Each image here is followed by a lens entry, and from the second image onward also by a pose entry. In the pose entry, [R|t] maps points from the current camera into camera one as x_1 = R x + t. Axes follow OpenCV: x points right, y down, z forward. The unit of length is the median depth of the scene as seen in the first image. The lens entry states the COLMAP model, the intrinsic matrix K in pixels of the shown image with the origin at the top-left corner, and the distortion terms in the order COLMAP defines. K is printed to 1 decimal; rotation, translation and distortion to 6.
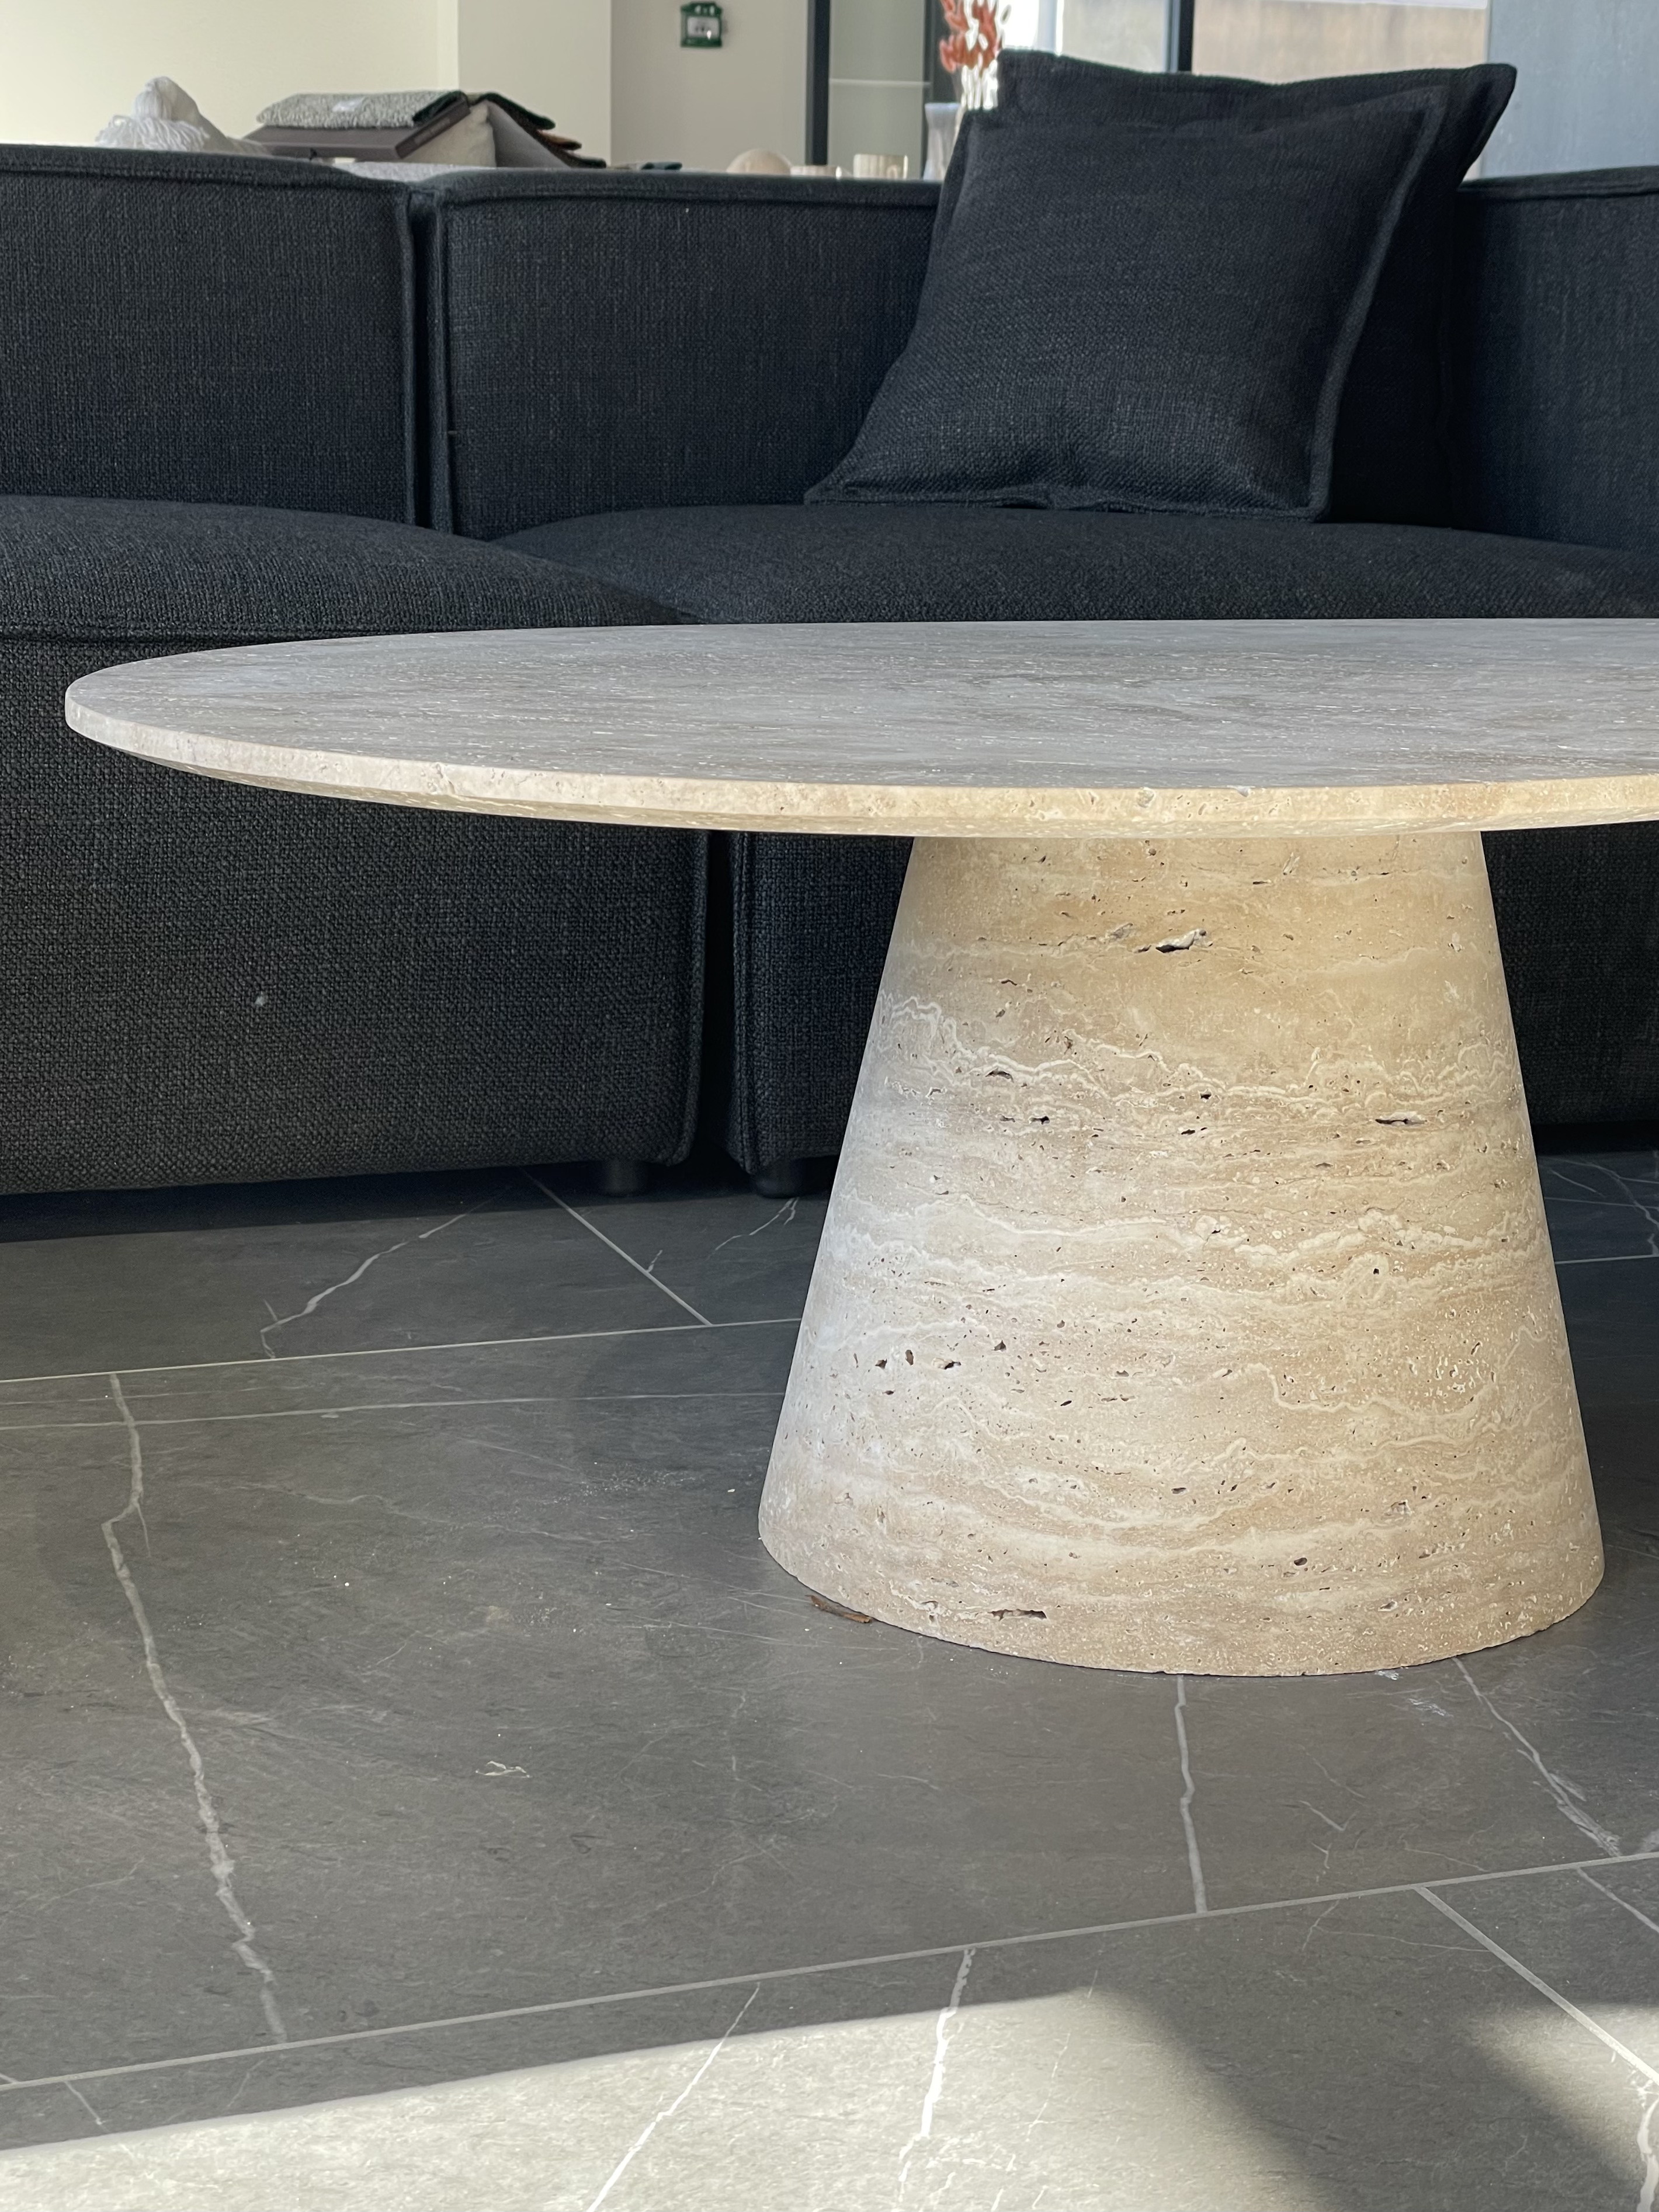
lens RADIAL K [[3284.4, 0, 840.1], [0, 3284.4, 1217.2], [0, 0, 1]] dist [0.108112, 0.000000]
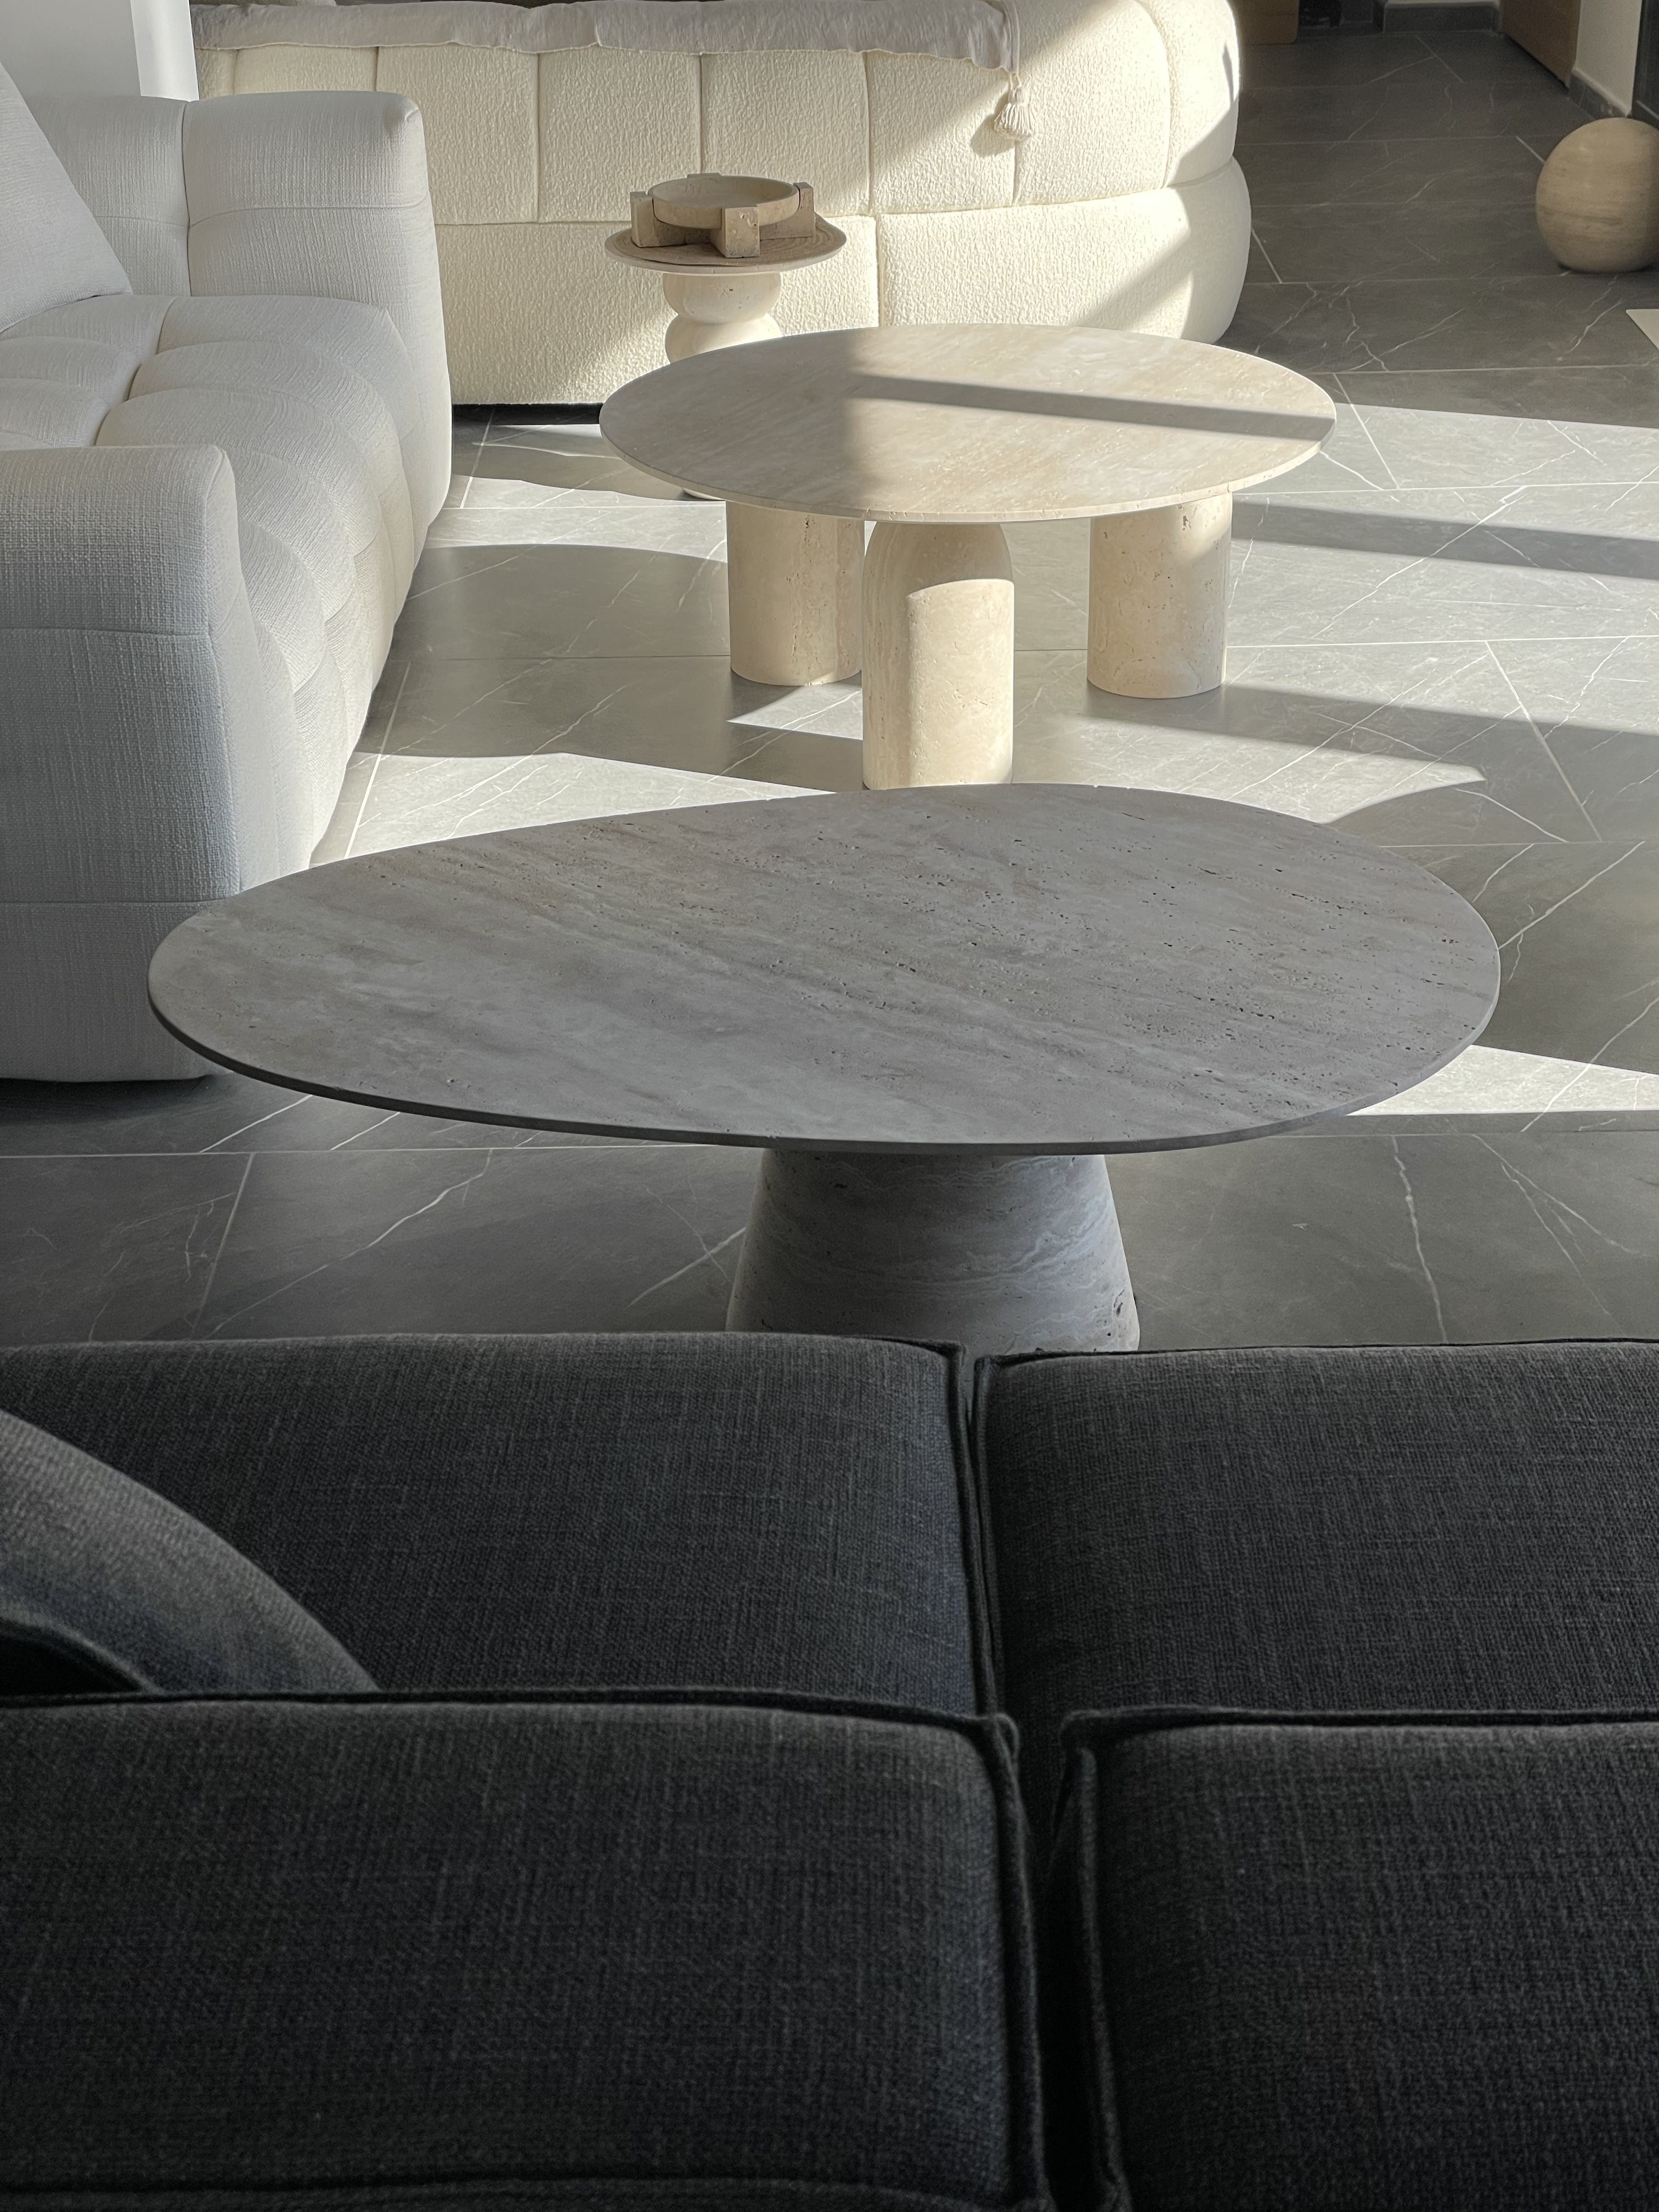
lens RADIAL K [[3284.3, 0, 826.9], [0, 3284.3, 1101.0], [0, 0, 1]] dist [0.108112, 0.000000]
pose [[-0.943371, -0.148822, 0.296486, -0.470366], [0.058821, 0.804528, 0.590995, -1.366964], [-0.326484, 0.574967, -0.750214, 2.809027]]
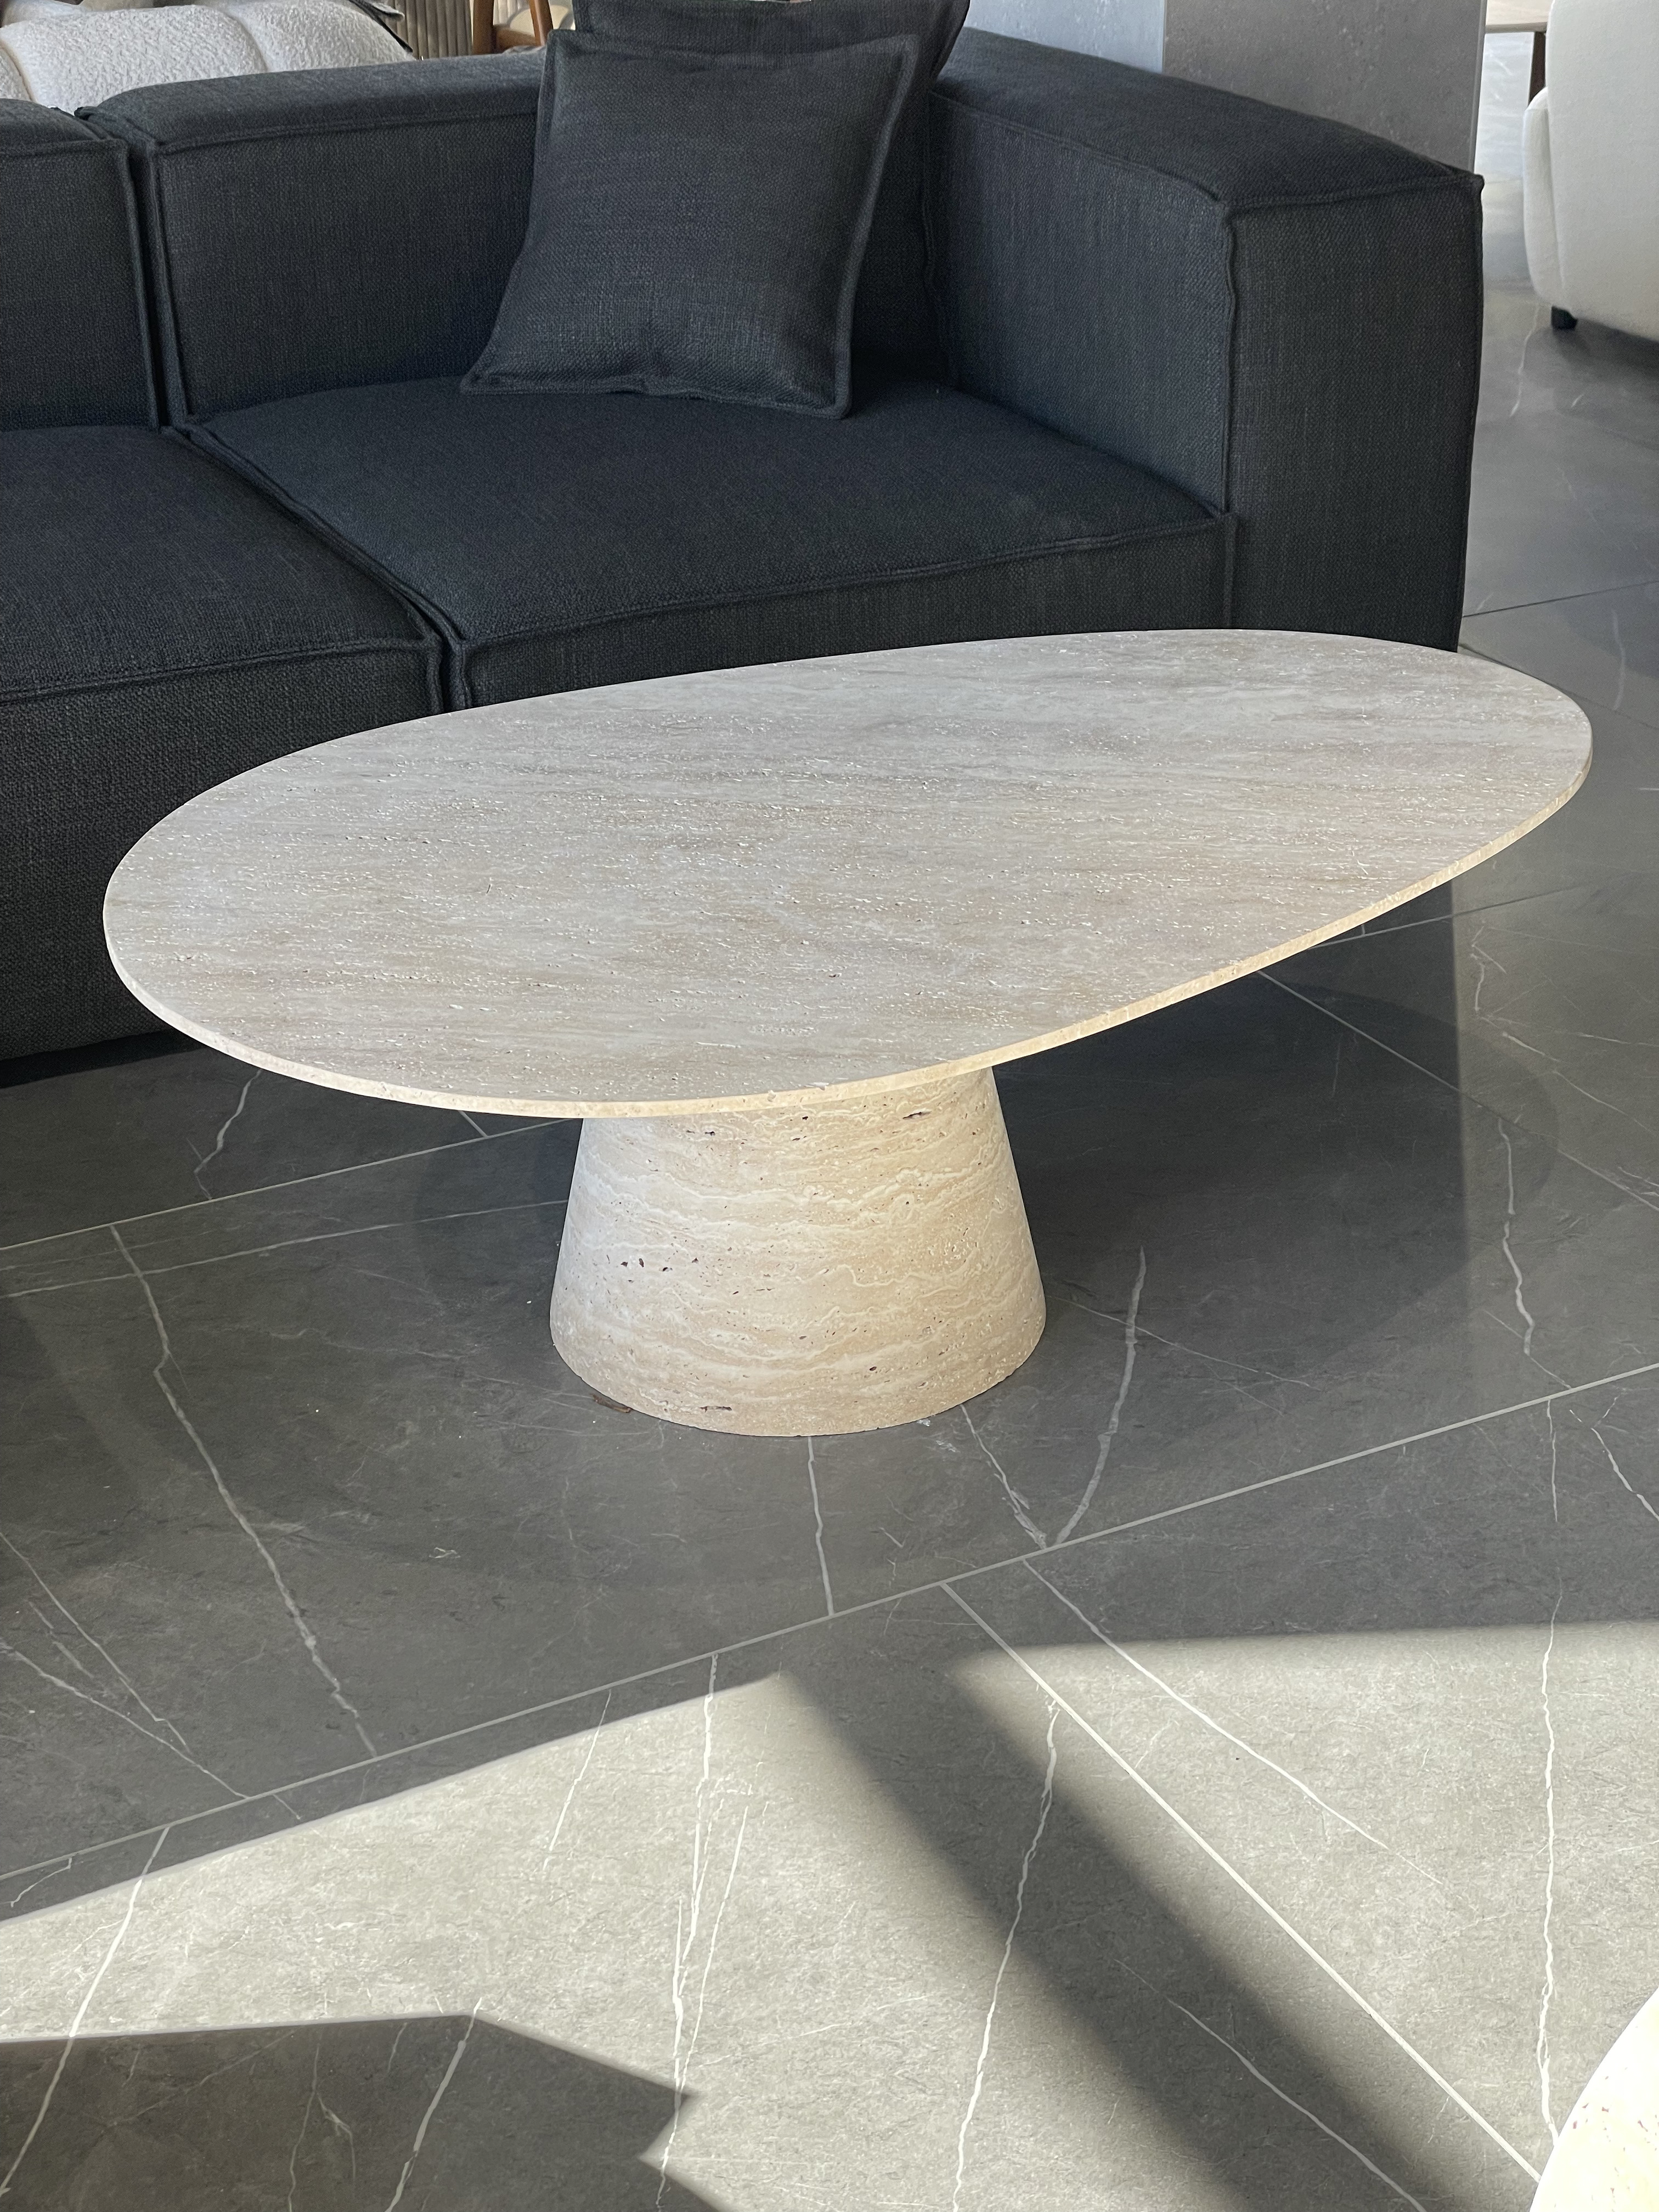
lens RADIAL K [[3284.3, 0, 825.3], [0, 3284.3, 1106.8], [0, 0, 1]] dist [0.108112, 0.000000]
pose [[0.989682, -0.087812, 0.113218, -0.072667], [0.055171, 0.962809, 0.264490, -0.496313], [-0.132233, -0.255515, 0.957720, -0.647066]]
